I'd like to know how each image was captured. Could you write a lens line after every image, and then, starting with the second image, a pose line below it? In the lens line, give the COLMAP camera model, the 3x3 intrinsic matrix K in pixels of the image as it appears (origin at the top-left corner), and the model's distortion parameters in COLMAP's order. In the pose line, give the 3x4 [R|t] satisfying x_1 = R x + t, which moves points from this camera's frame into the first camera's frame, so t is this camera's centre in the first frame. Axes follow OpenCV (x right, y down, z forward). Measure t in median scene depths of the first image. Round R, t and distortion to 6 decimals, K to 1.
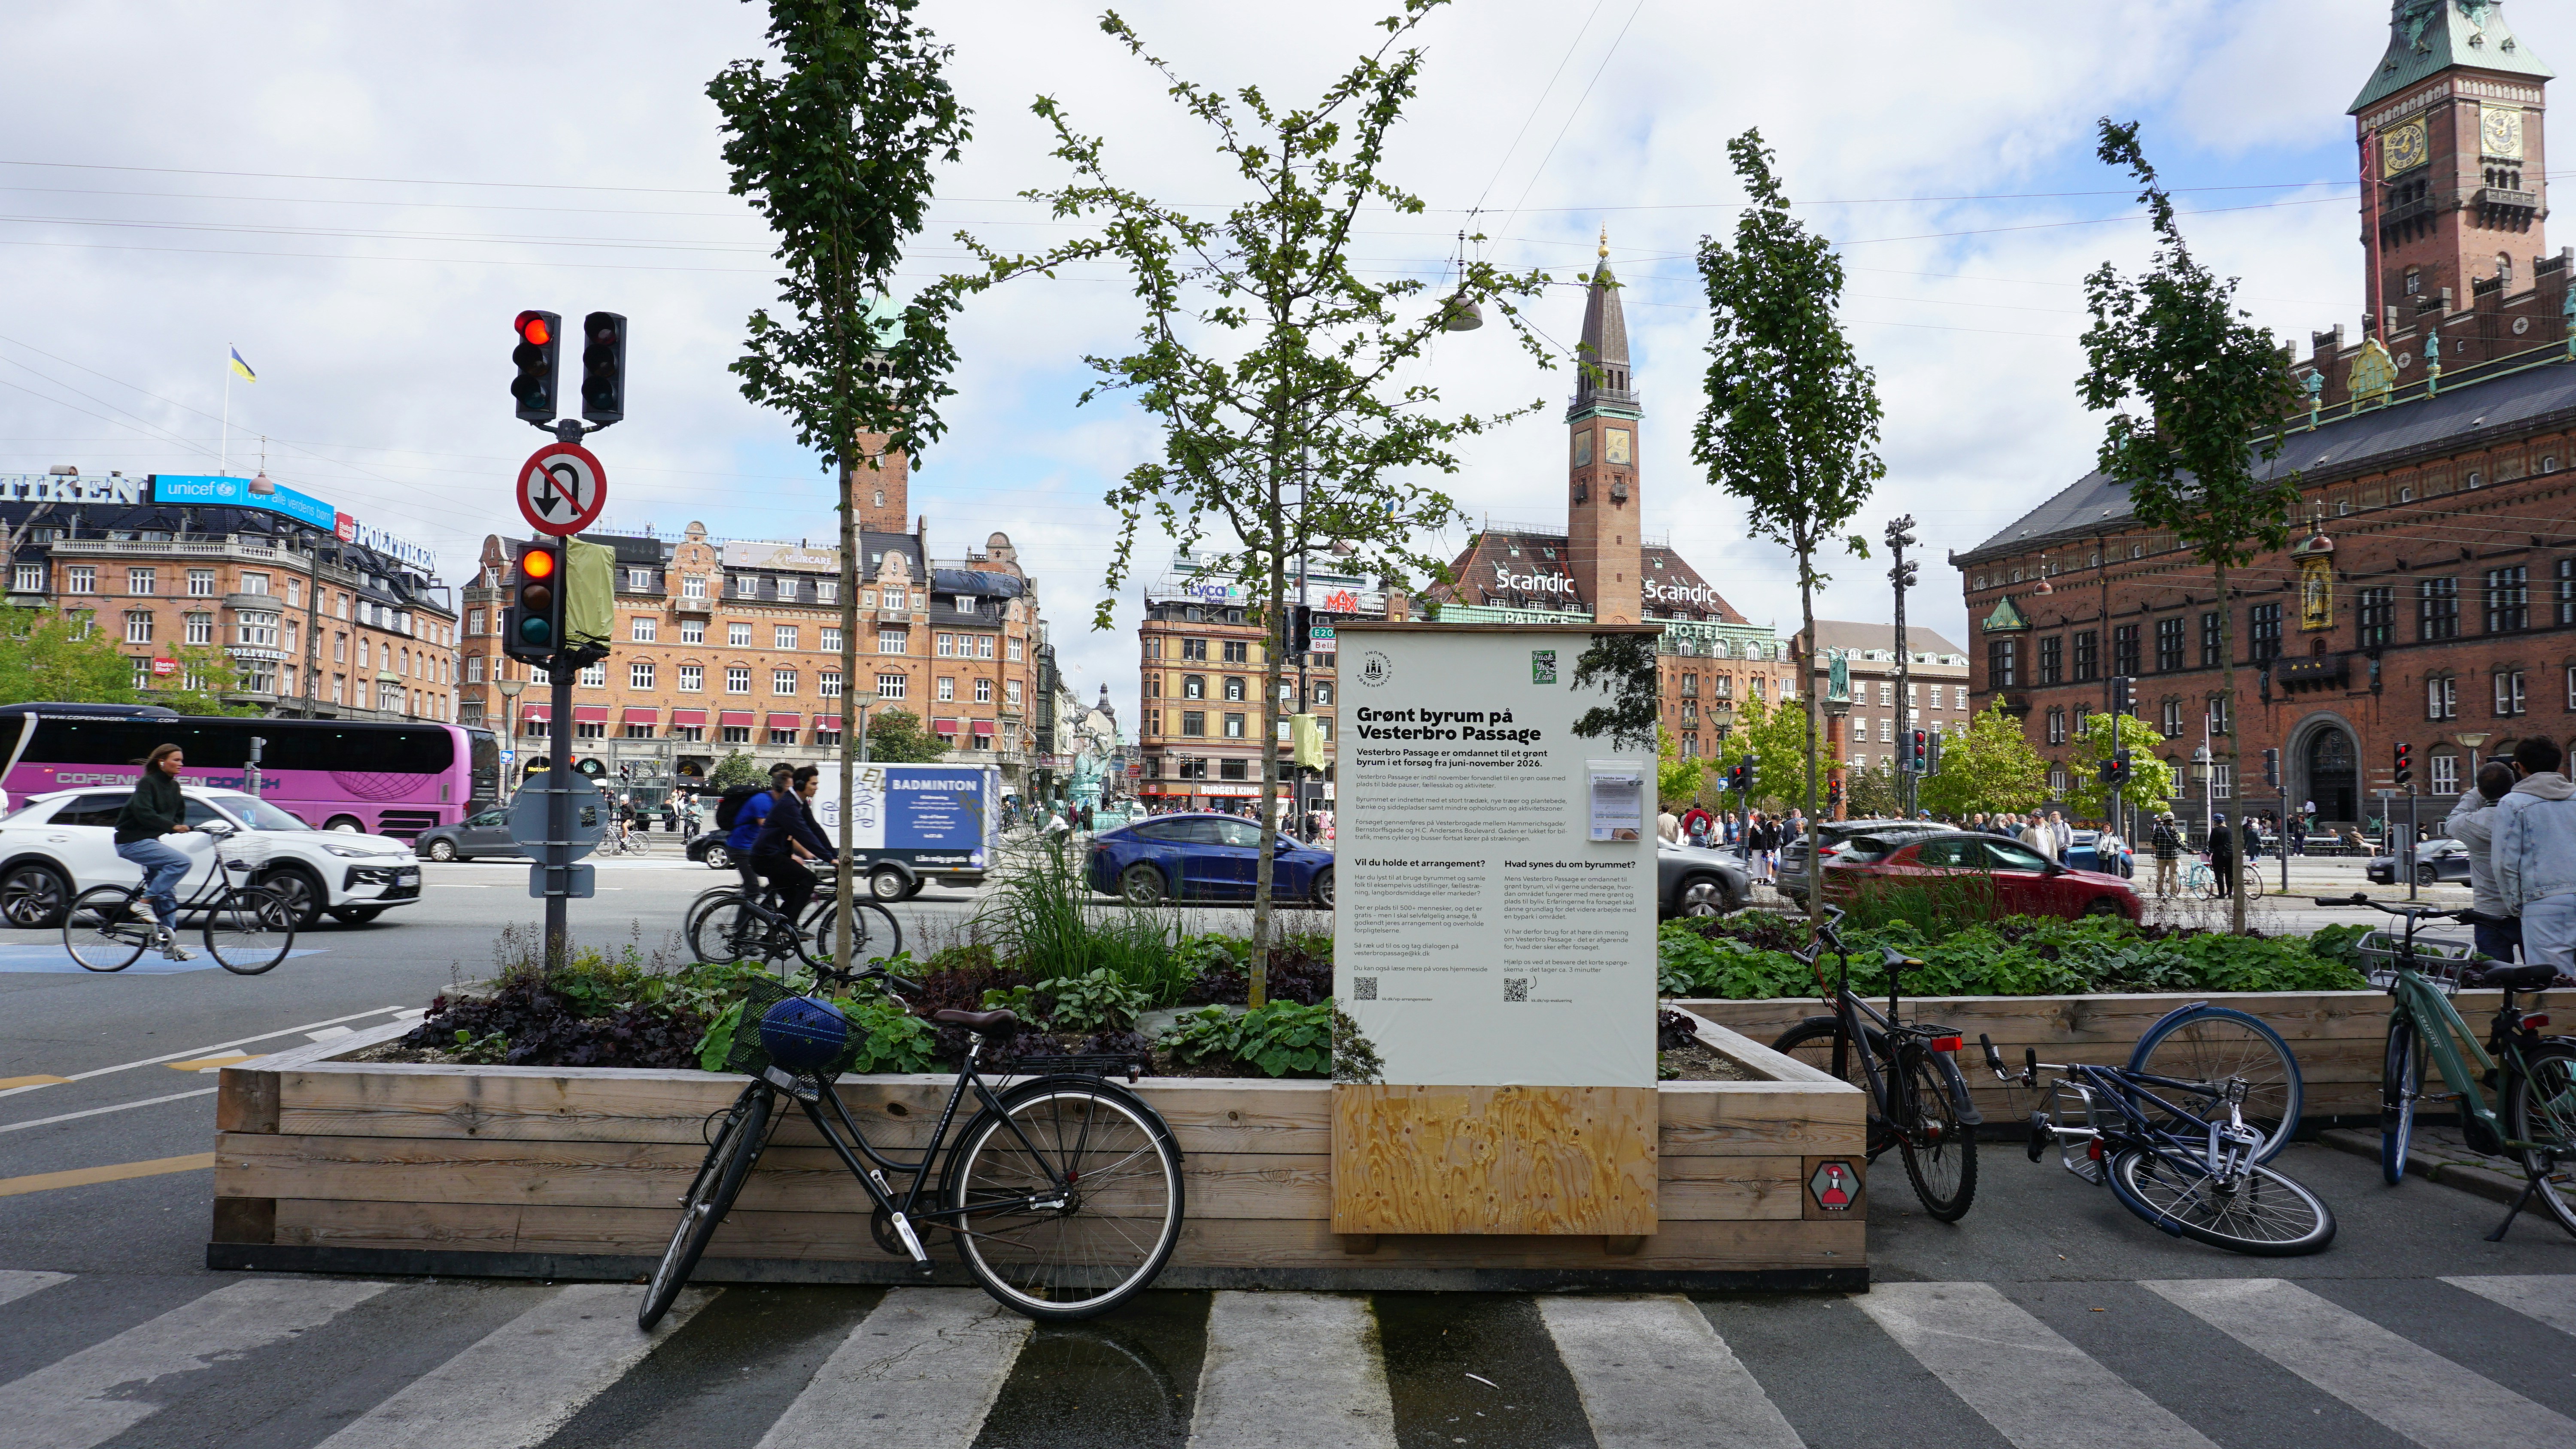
lens RADIAL K [[1698.8, 0, 1283.3], [0, 1698.8, 717.7], [0, 0, 1]] dist [-0.029957, 0.000332]
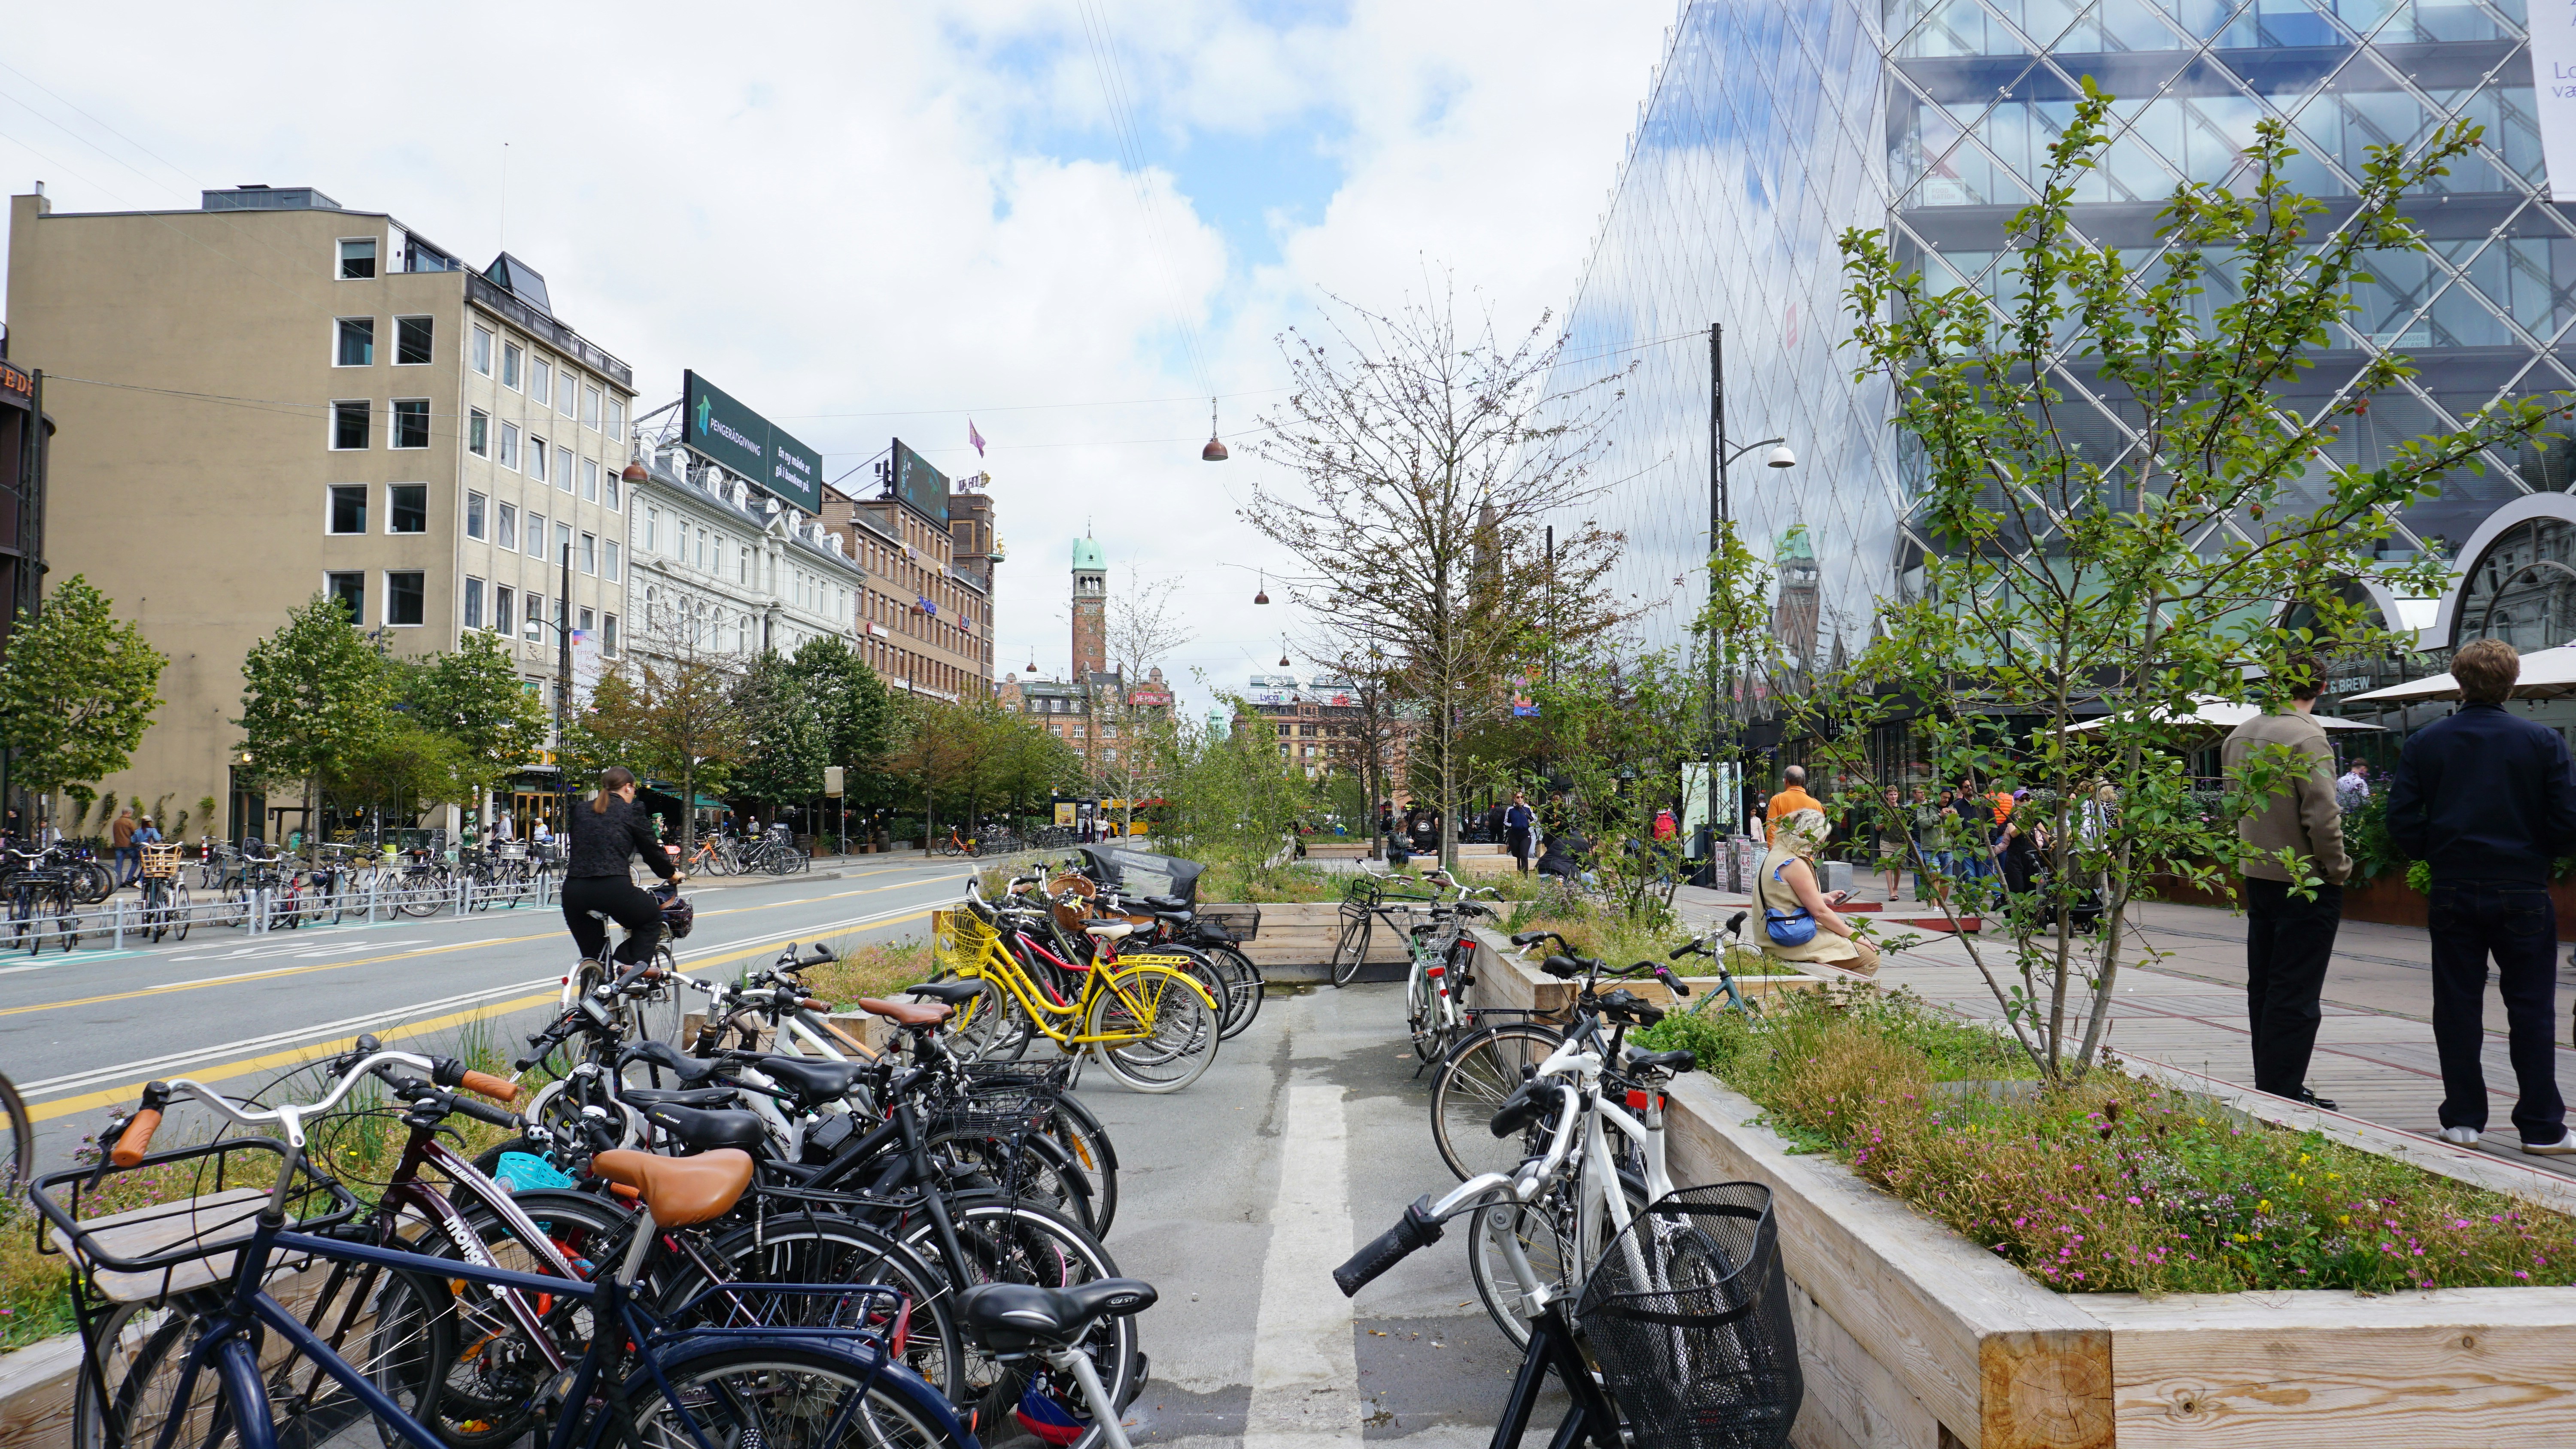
lens RADIAL K [[1698.8, 0, 1304.0], [0, 1698.8, 712.0], [0, 0, 1]] dist [-0.029957, 0.000332]
pose [[0.999751, -0.020723, 0.008219, -0.023826], [0.020880, 0.999590, -0.019598, -0.023656], [-0.007809, 0.019765, 0.999774, -0.937790]]
